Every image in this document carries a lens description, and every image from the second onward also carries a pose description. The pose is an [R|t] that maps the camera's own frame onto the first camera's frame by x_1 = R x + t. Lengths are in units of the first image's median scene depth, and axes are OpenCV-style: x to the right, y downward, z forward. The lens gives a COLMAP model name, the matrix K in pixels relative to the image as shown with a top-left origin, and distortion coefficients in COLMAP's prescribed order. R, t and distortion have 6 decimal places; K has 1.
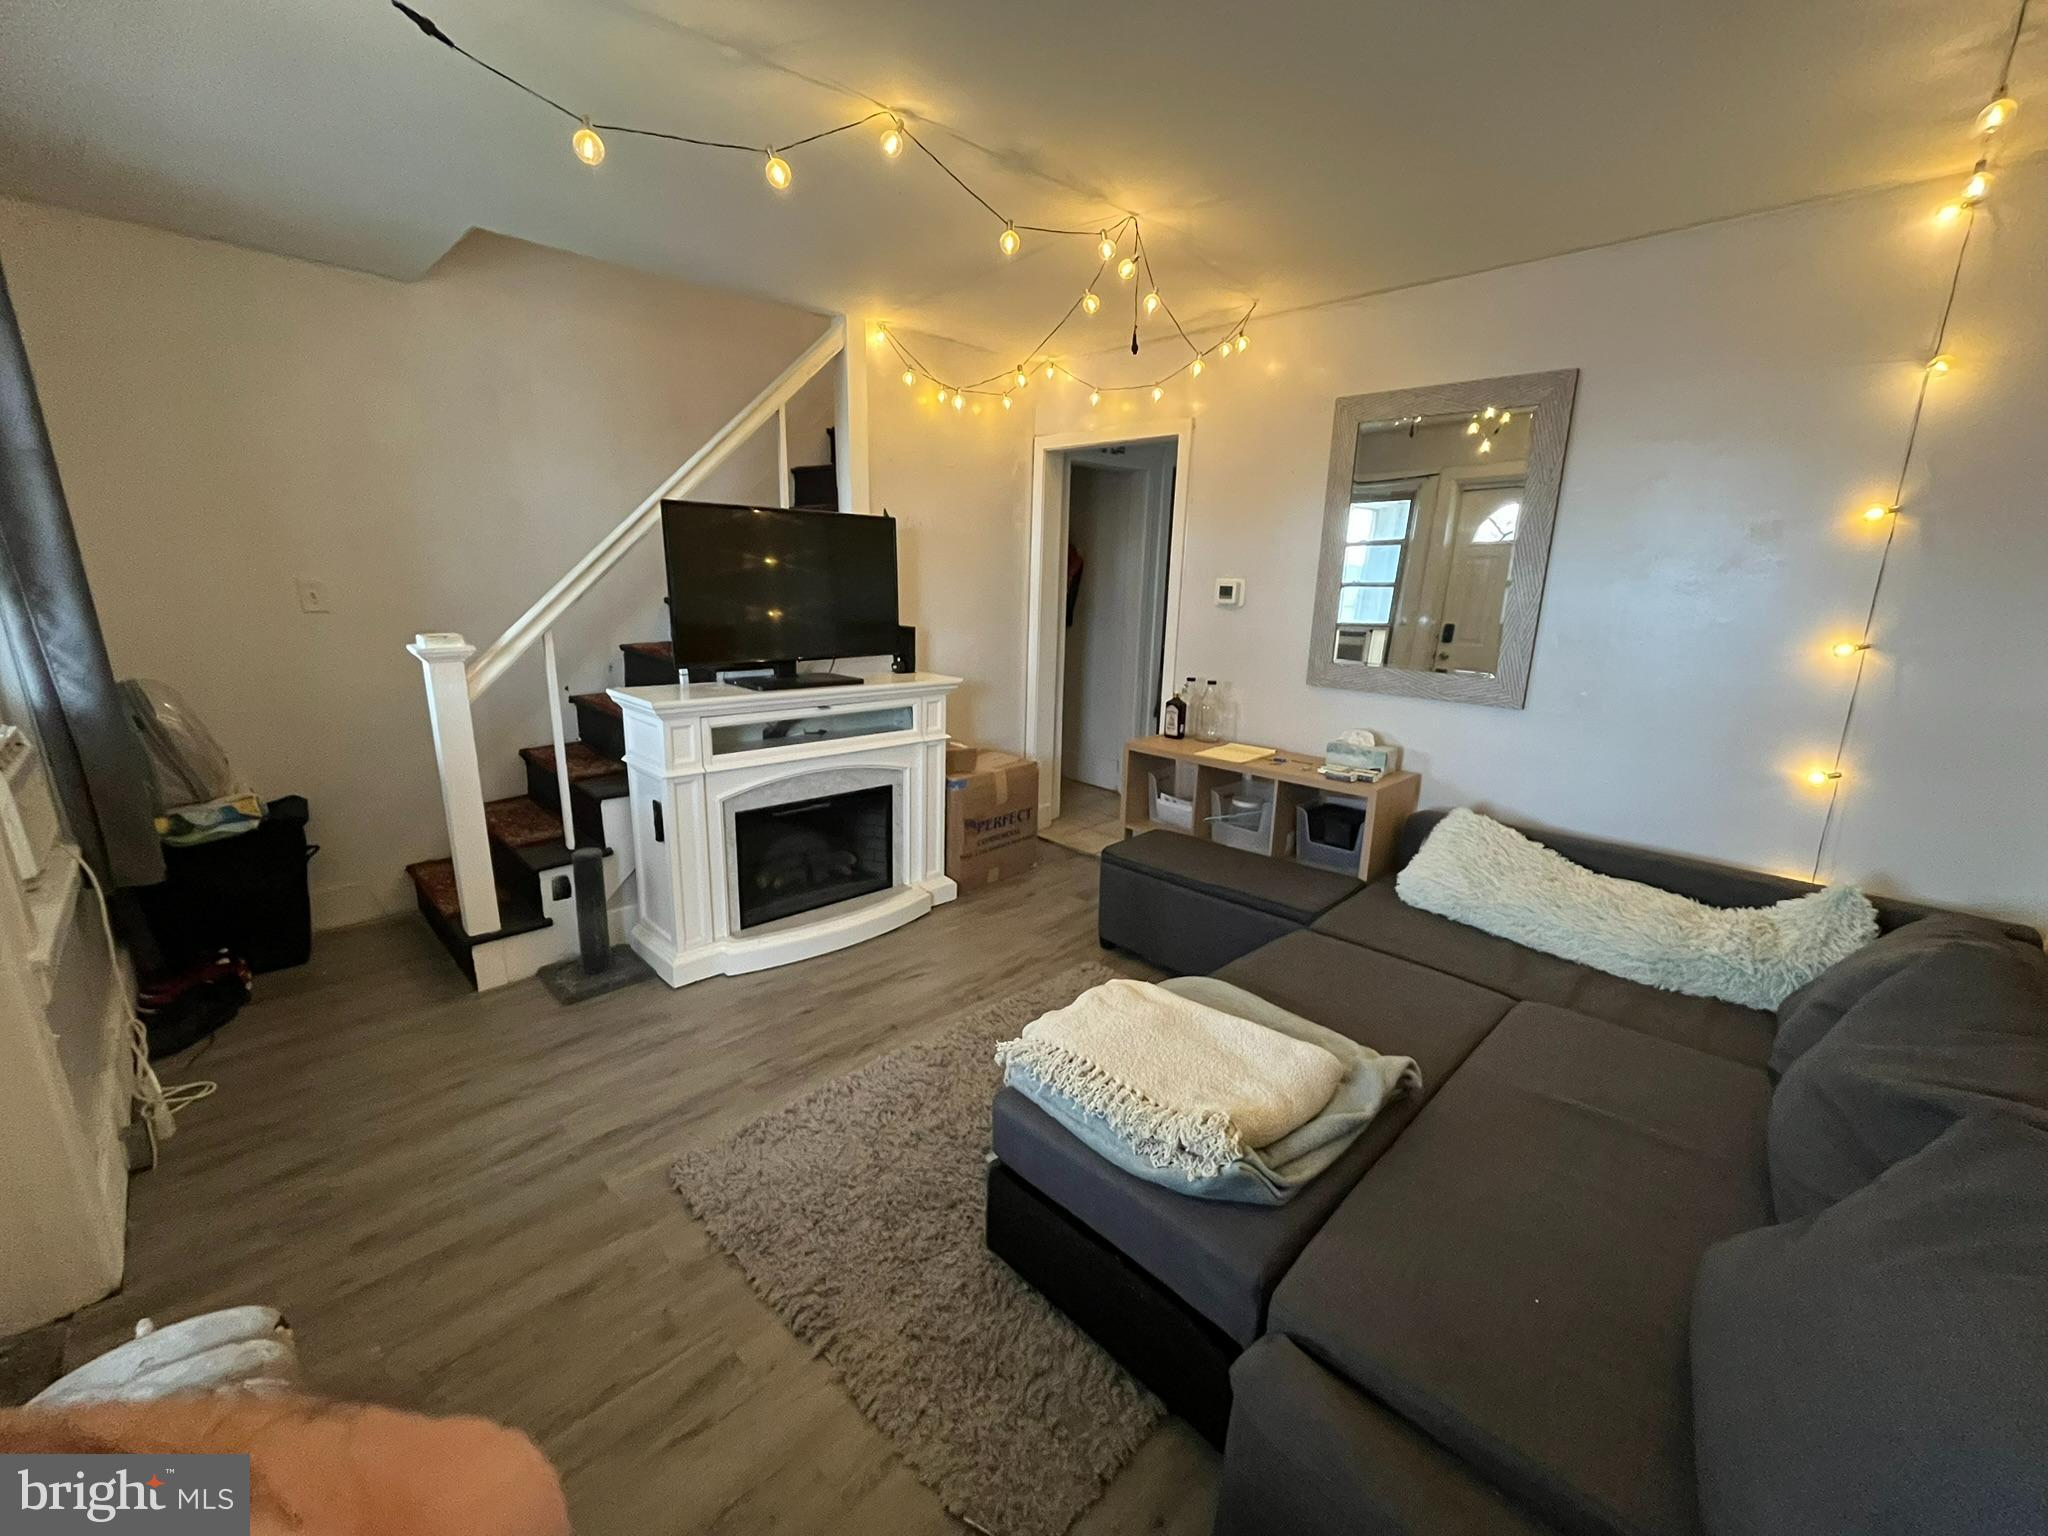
lens RADIAL K [[832.8, 0, 1017.5], [0, 832.8, 772.0], [0, 0, 1]] dist [-0.006337, 0.000252]
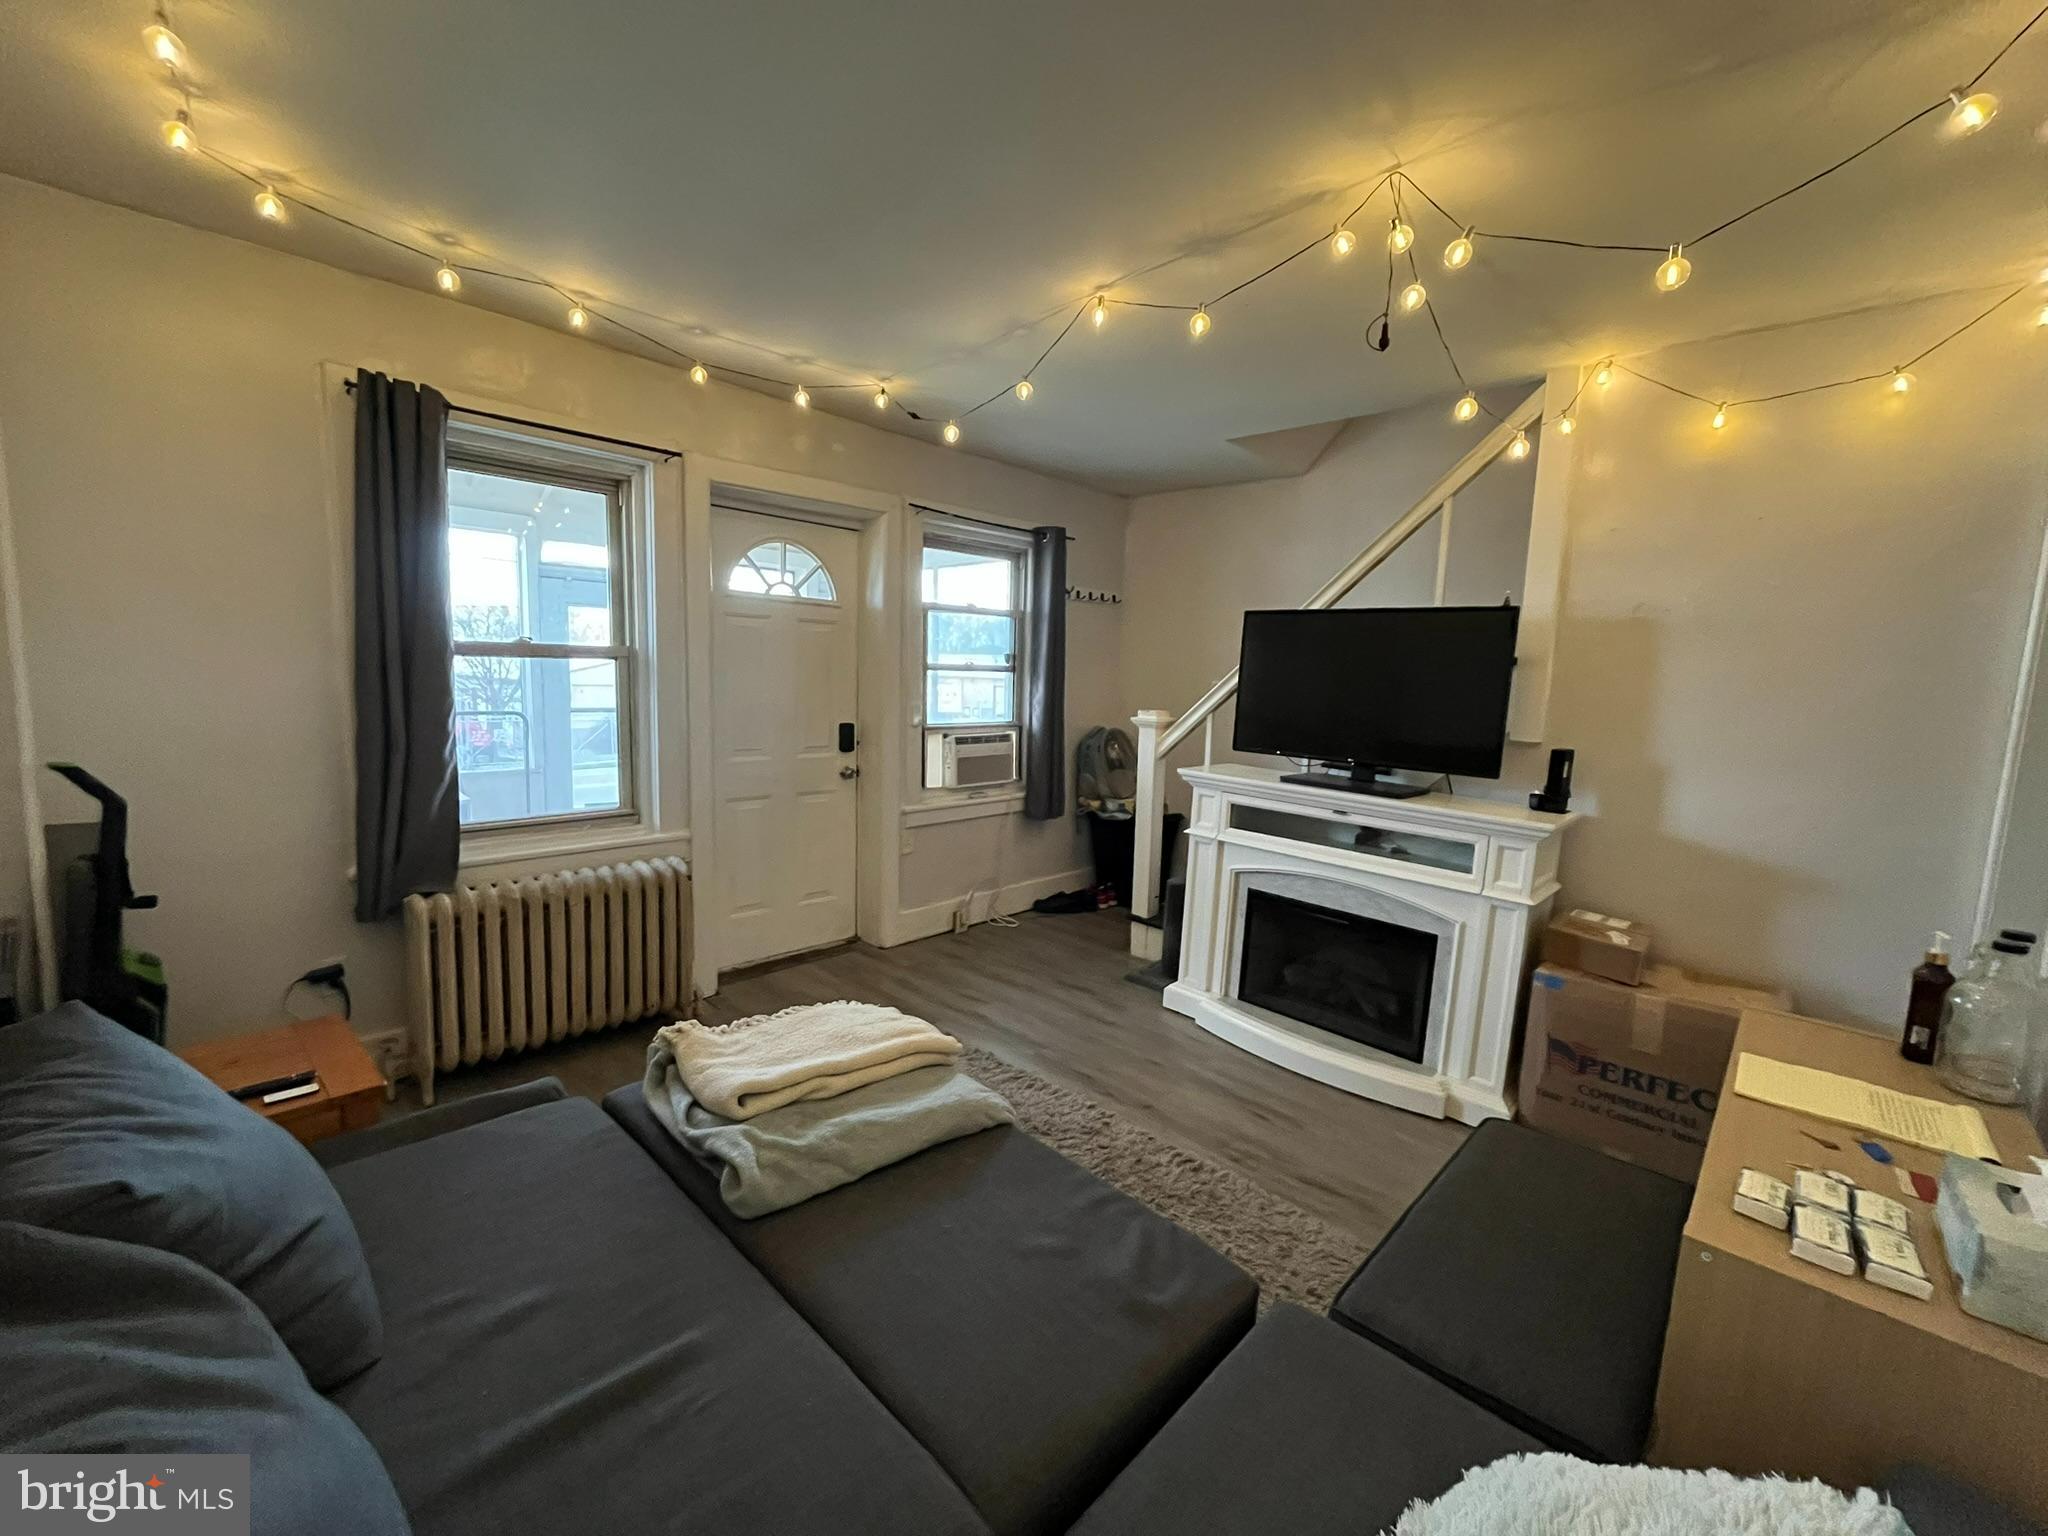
lens RADIAL K [[832.8, 0, 1016.4], [0, 832.8, 771.5], [0, 0, 1]] dist [-0.006337, 0.000252]
pose [[0.012757, 0.100493, -0.994856, 0.703191], [-0.273456, 0.957359, 0.093199, -0.112161], [0.961800, 0.270860, 0.039693, 0.616843]]
